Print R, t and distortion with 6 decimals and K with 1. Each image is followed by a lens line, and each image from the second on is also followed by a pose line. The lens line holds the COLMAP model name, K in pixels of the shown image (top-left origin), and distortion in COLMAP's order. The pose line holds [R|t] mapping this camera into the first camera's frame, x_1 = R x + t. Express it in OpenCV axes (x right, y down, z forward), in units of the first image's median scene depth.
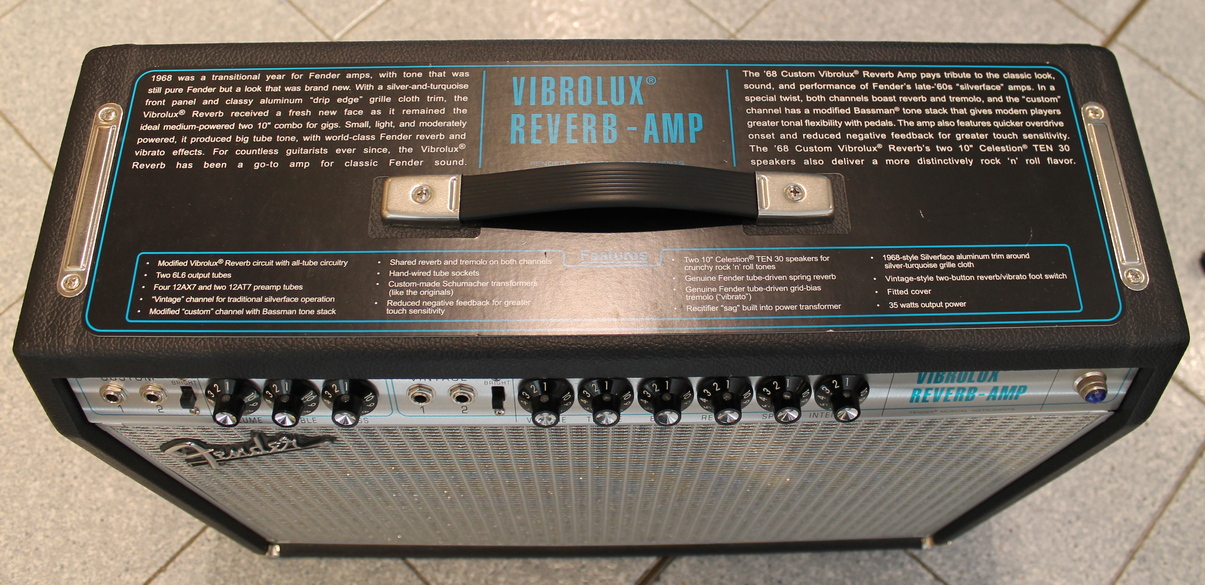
lens RADIAL K [[1002.9, 0, 619.6], [0, 1002.9, 212.9], [0, 0, 1]] dist [-0.142720, 0.075269]
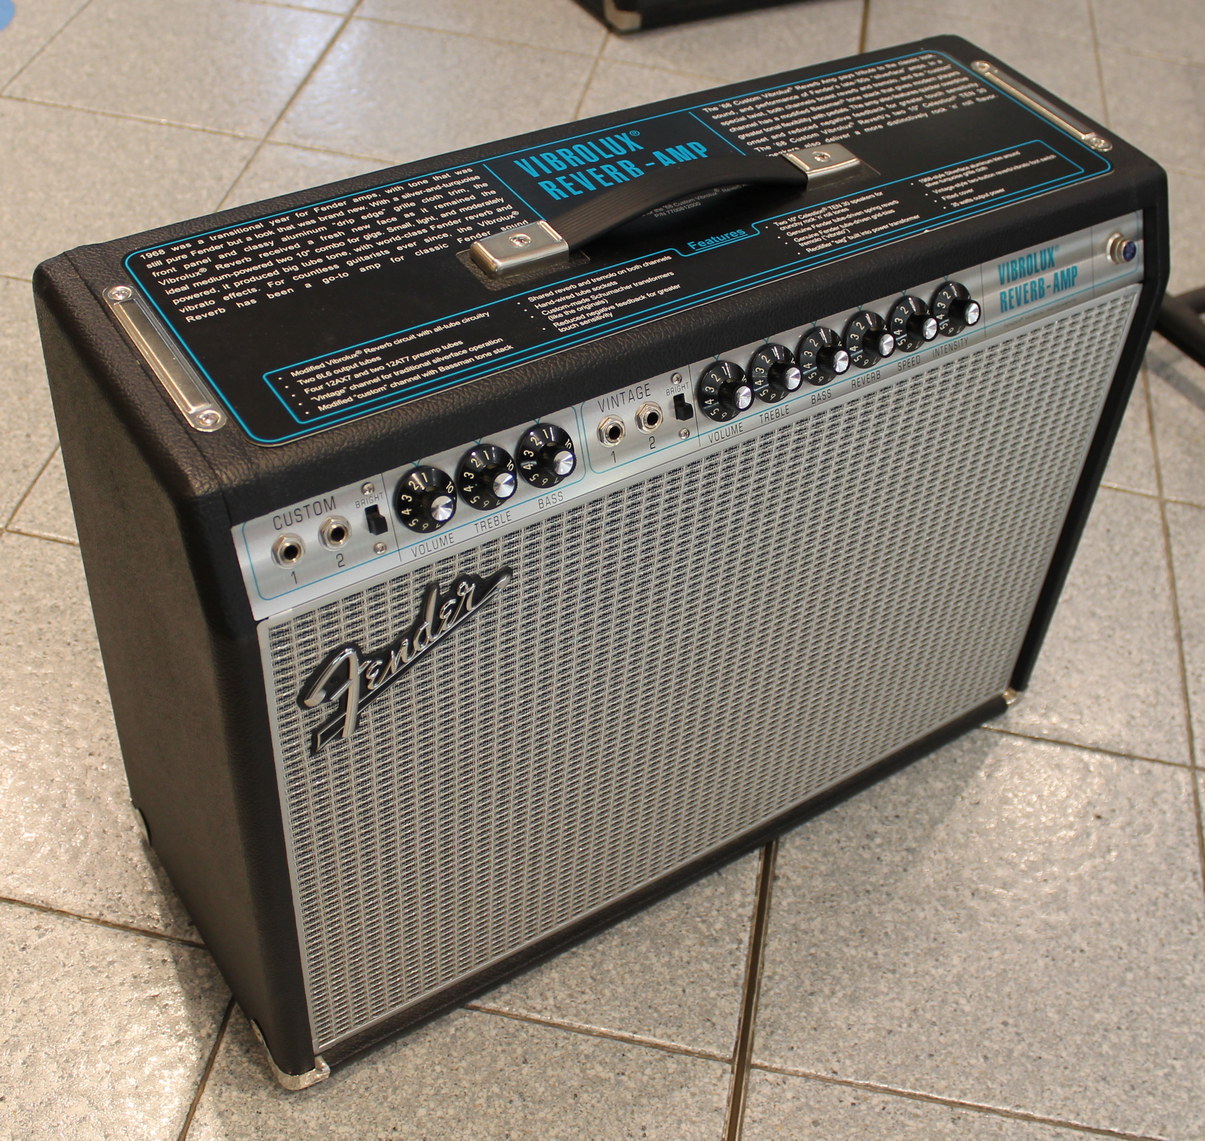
lens RADIAL K [[1504.2, 0, 601.3], [0, 1504.2, 573.0], [0, 0, 1]] dist [-0.121826, 0.000000]
pose [[0.838612, -0.349250, 0.418036, -0.786794], [0.456779, 0.868978, -0.190343, 0.526591], [-0.296787, 0.350574, 0.888265, -0.151695]]
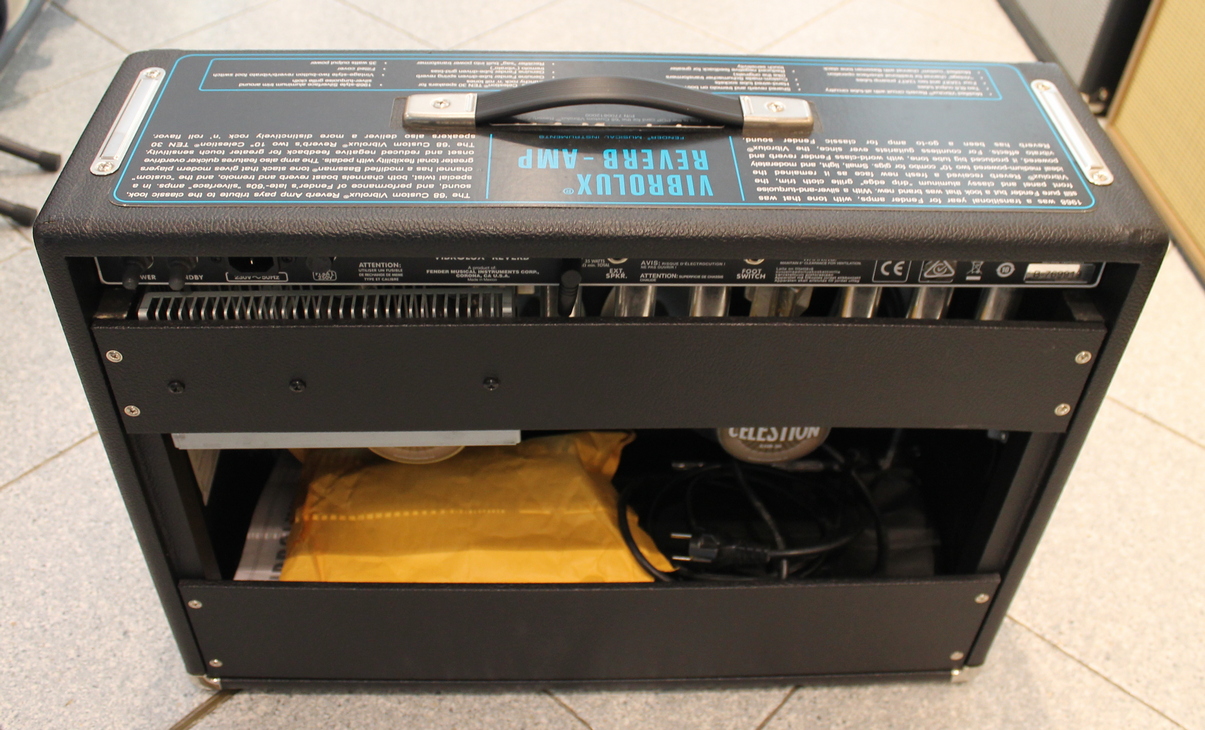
lens RADIAL K [[1188.1, 0, 606.4], [0, 1188.1, 309.8], [0, 0, 1]] dist [-0.133556, 0.000000]
pose [[-0.997909, -0.034543, -0.054622, 0.054960], [-0.042949, -0.277091, 0.959883, -1.285864], [-0.048293, 0.960223, 0.275028, 0.818364]]
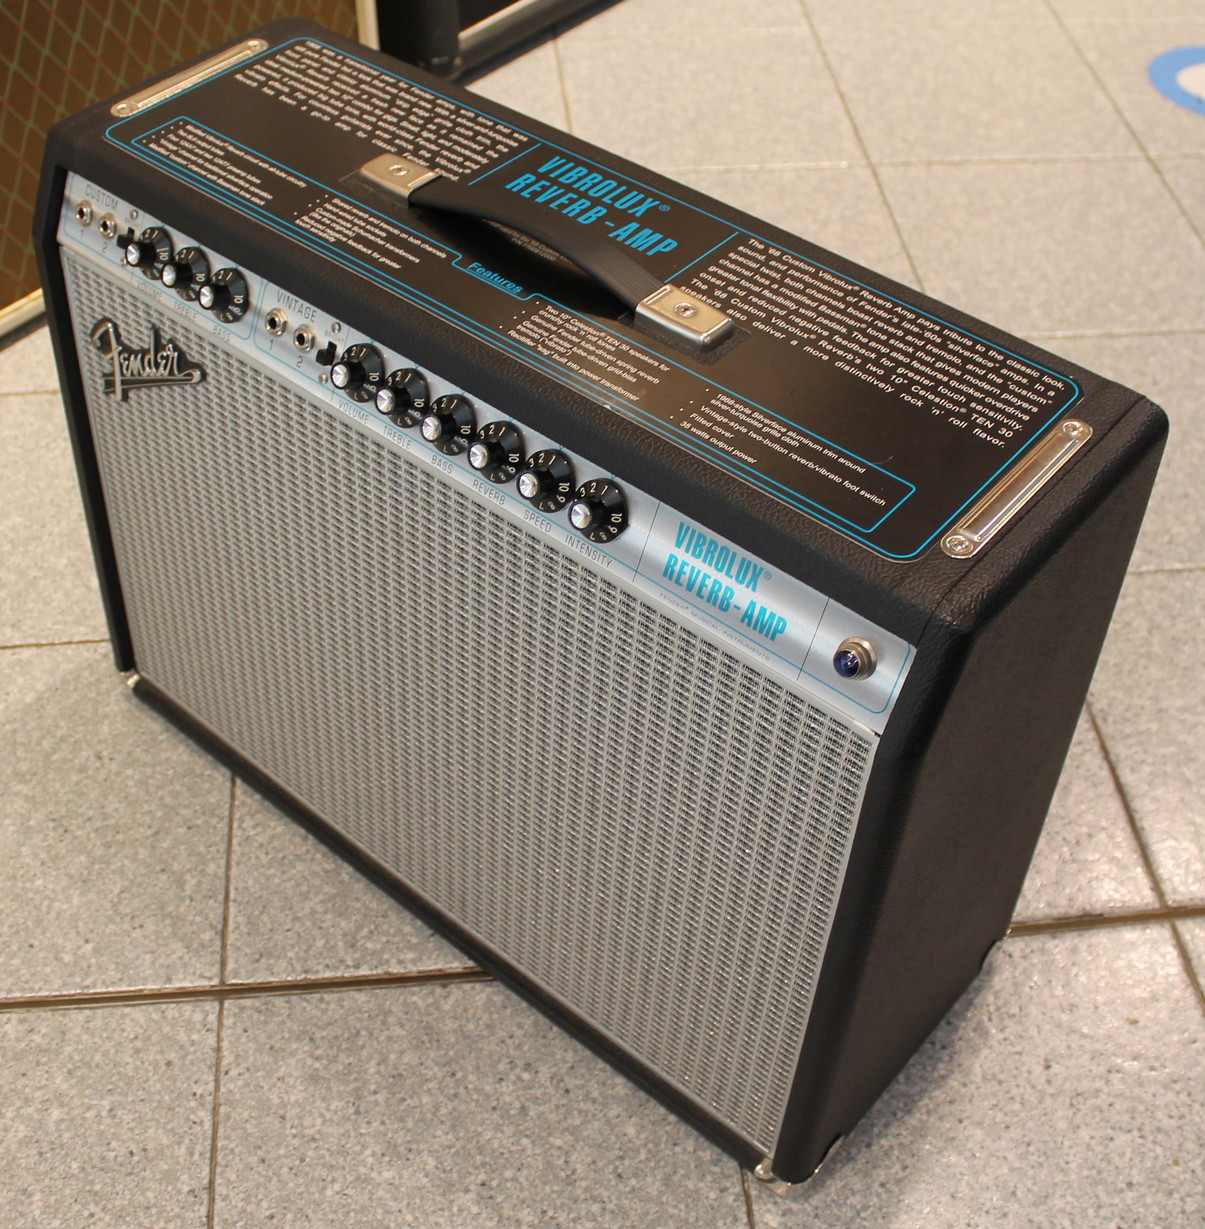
lens RADIAL K [[1627.1, 0, 604.6], [0, 1627.1, 614.9], [0, 0, 1]] dist [-0.123062, 0.000000]
pose [[0.753208, 0.463654, -0.466586, 0.900674], [-0.593471, 0.784913, -0.178056, 0.485689], [0.283673, 0.411018, 0.866368, -0.179991]]
